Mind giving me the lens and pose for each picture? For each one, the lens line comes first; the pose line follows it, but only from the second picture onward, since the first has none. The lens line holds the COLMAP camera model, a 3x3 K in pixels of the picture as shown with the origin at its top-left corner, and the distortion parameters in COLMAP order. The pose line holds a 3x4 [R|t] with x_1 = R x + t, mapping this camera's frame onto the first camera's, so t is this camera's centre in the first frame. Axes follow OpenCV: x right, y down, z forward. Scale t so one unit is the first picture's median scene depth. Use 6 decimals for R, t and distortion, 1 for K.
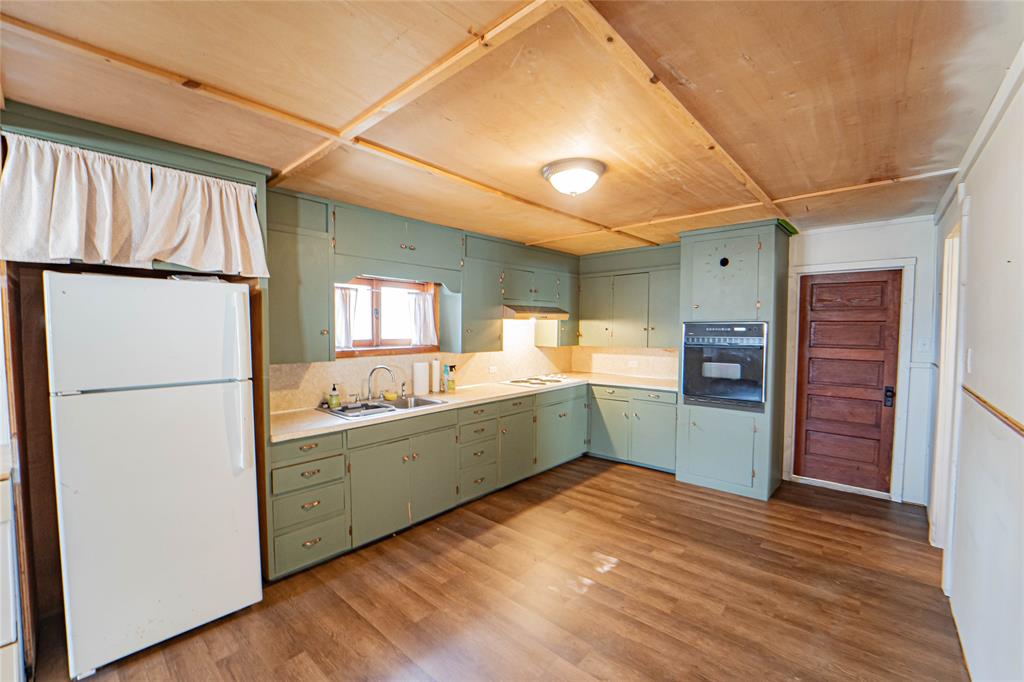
lens RADIAL K [[419.2, 0, 518.9], [0, 419.2, 346.4], [0, 0, 1]] dist [-0.019038, 0.000133]
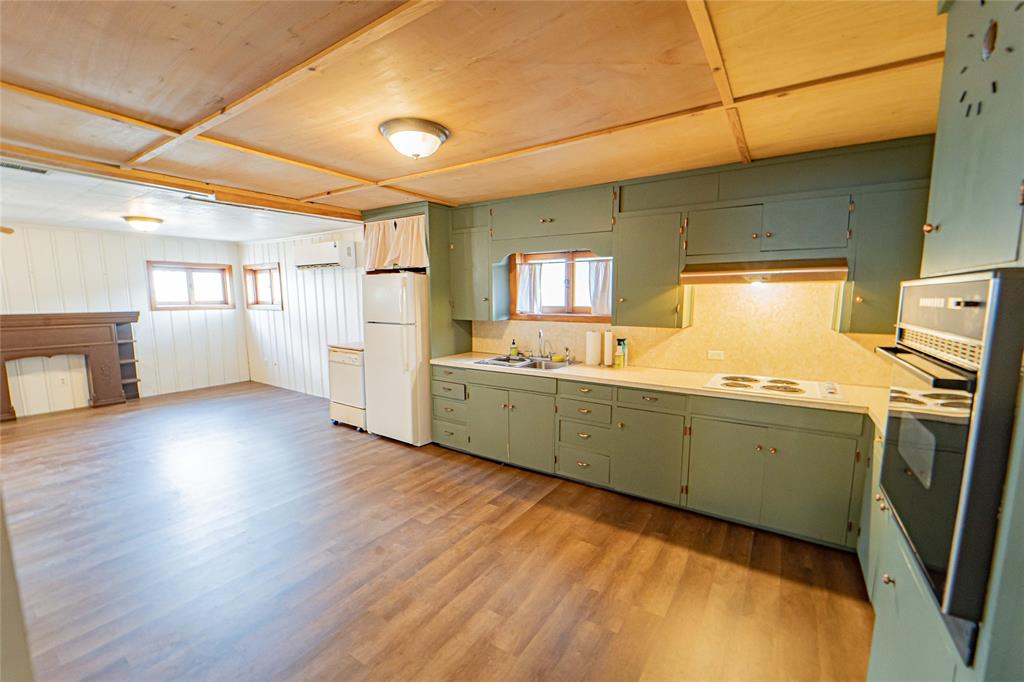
lens RADIAL K [[419.2, 0, 513.1], [0, 419.2, 350.3], [0, 0, 1]] dist [-0.019038, 0.000133]
pose [[0.140961, 0.128891, -0.981589, 0.803179], [-0.042854, 0.991354, 0.124019, -0.036954], [0.989087, 0.024583, 0.145266, 0.758830]]
